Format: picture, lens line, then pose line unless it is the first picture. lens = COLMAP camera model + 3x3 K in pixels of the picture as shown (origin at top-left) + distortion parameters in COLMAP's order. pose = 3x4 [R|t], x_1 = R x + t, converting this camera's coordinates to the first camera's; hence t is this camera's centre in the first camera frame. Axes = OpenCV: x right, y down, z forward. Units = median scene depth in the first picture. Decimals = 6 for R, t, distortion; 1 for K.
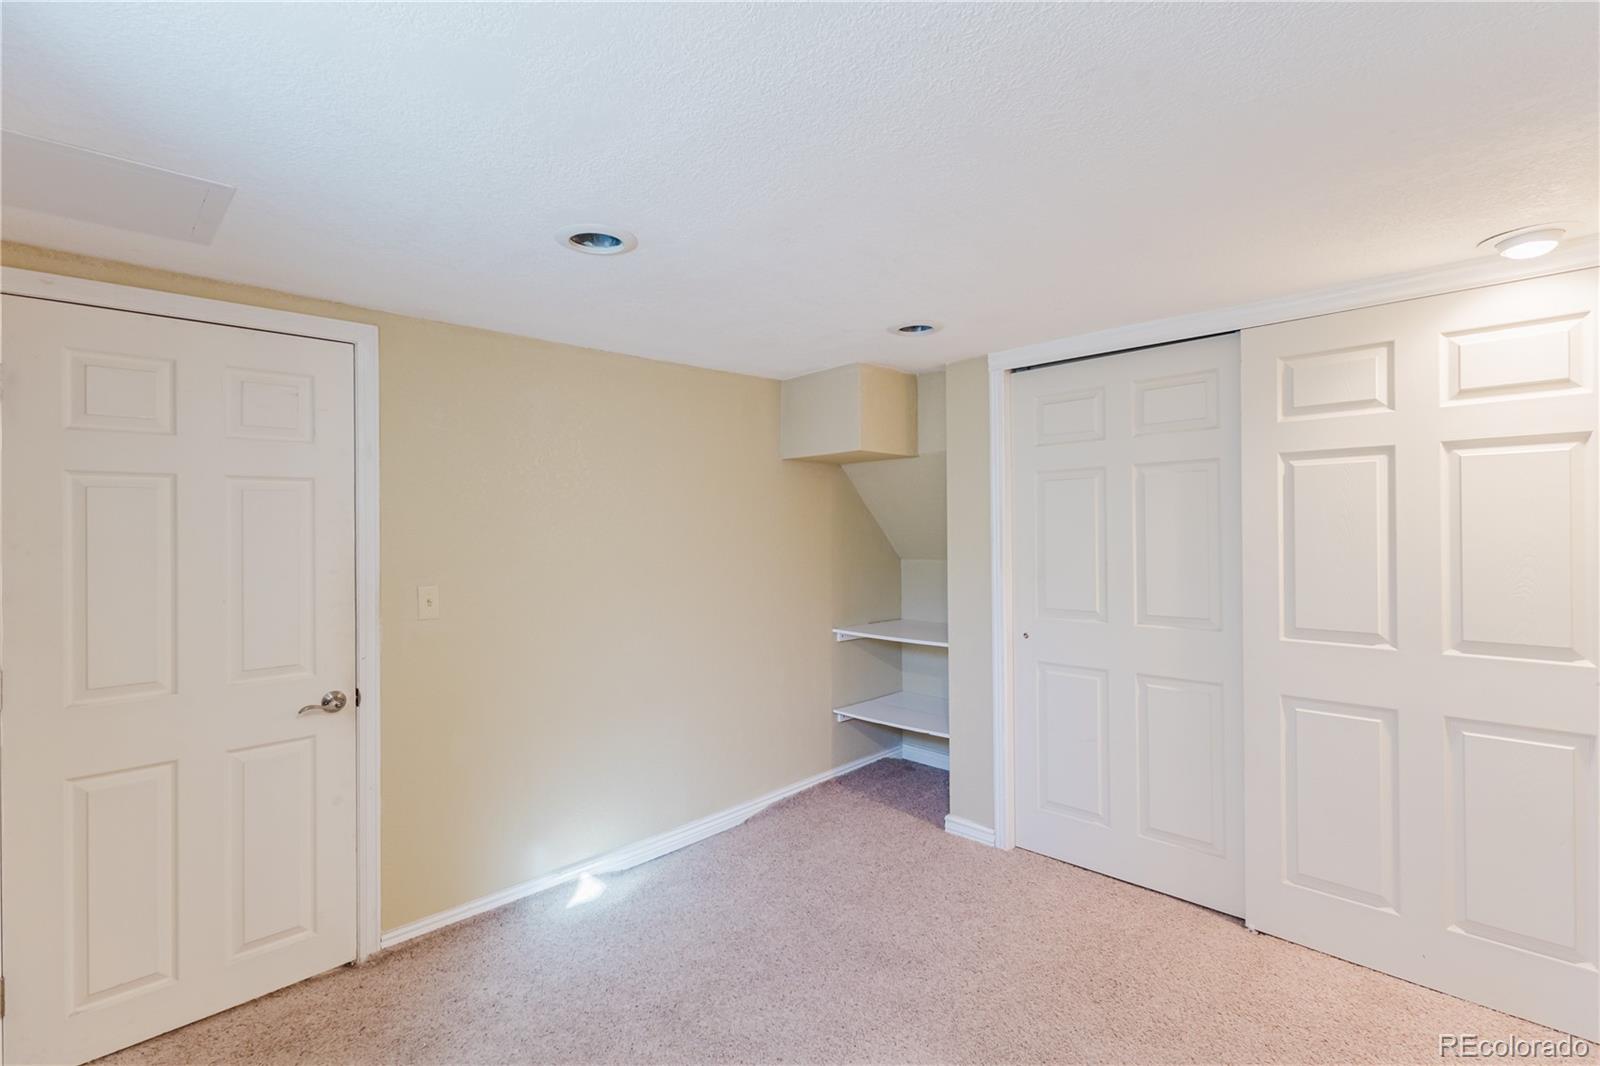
lens RADIAL K [[741.4, 0, 799.6], [0, 741.4, 539.6], [0, 0, 1]] dist [0.002800, 0.001857]
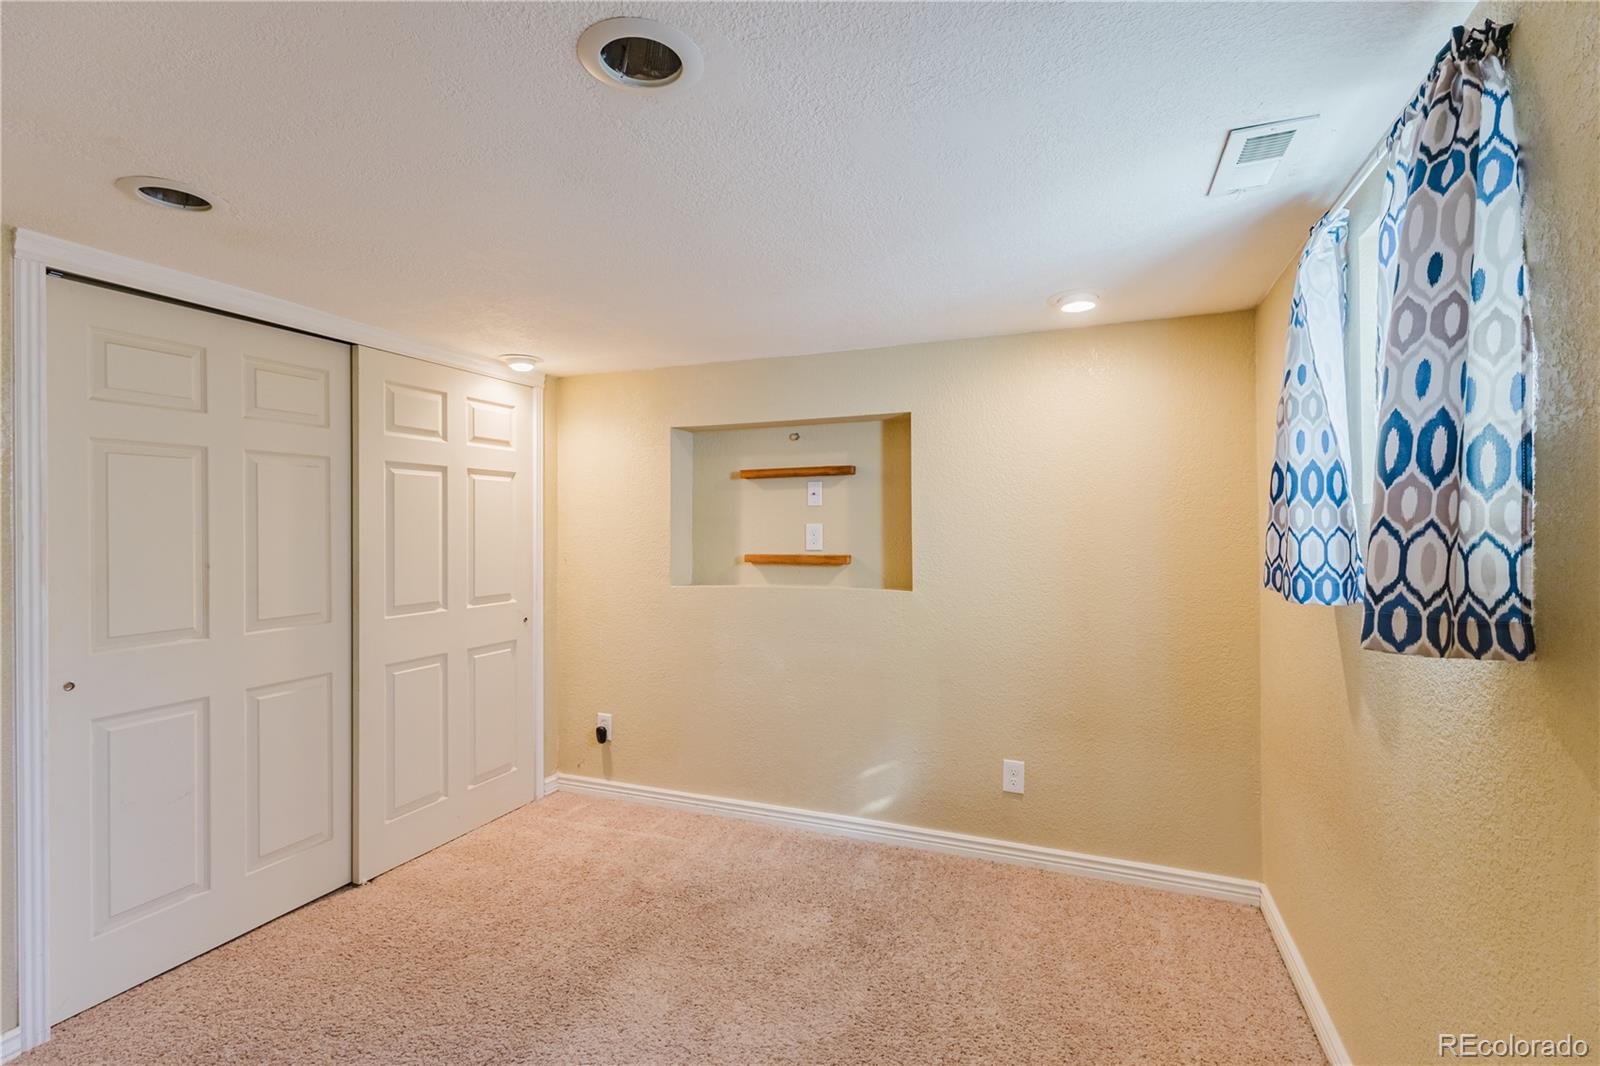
lens RADIAL K [[741.4, 0, 795.0], [0, 741.4, 521.7], [0, 0, 1]] dist [0.002800, 0.001857]
pose [[-0.387702, 0.013656, 0.921684, -0.749833], [0.014789, 0.999854, -0.008593, 0.000667], [-0.921666, 0.010299, -0.387847, 0.919318]]
